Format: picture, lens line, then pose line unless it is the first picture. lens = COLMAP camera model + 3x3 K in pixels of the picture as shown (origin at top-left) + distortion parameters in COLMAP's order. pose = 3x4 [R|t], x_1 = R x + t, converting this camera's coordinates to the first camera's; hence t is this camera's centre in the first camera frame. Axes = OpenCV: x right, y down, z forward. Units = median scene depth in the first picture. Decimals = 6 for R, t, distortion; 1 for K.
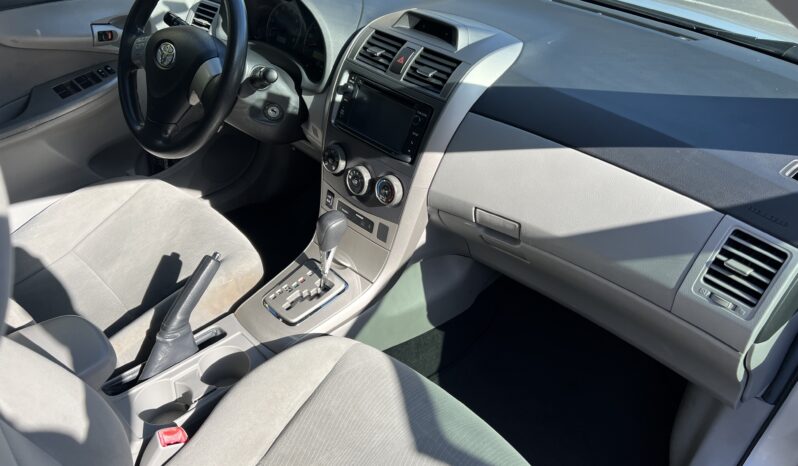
lens RADIAL K [[614.8, 0, 399.0], [0, 614.8, 233.0], [0, 0, 1]] dist [0.081974, -0.132966]
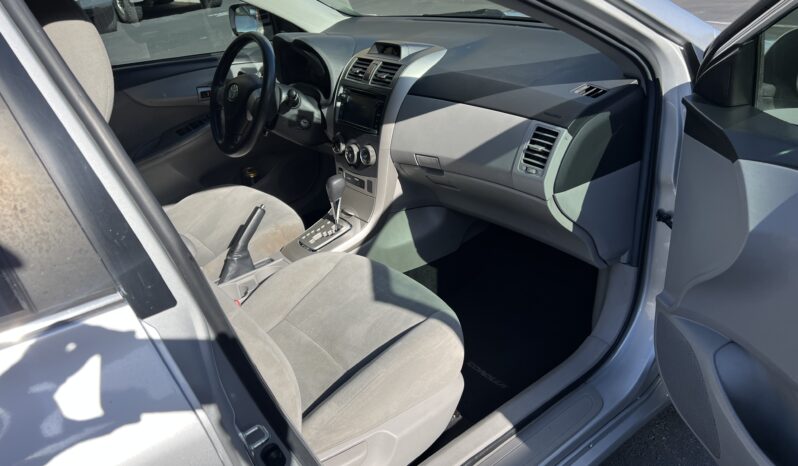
lens RADIAL K [[614.8, 0, 399.0], [0, 614.8, 233.0], [0, 0, 1]] dist [0.081974, -0.132966]
pose [[0.973921, -0.091826, -0.207476, 0.341082], [0.065115, 0.989095, -0.132099, 0.312116], [0.217343, 0.115145, 0.969280, -0.415229]]
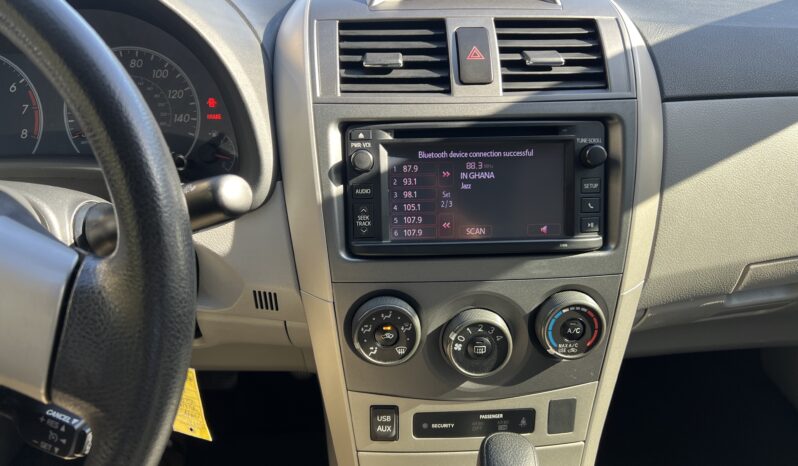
lens RADIAL K [[614.8, 0, 399.0], [0, 614.8, 233.0], [0, 0, 1]] dist [0.081974, -0.132966]
pose [[0.670994, -0.393464, 0.628453, -0.343739], [0.461185, 0.885151, 0.061774, -0.205880], [-0.580582, 0.248383, 0.775391, 0.678200]]
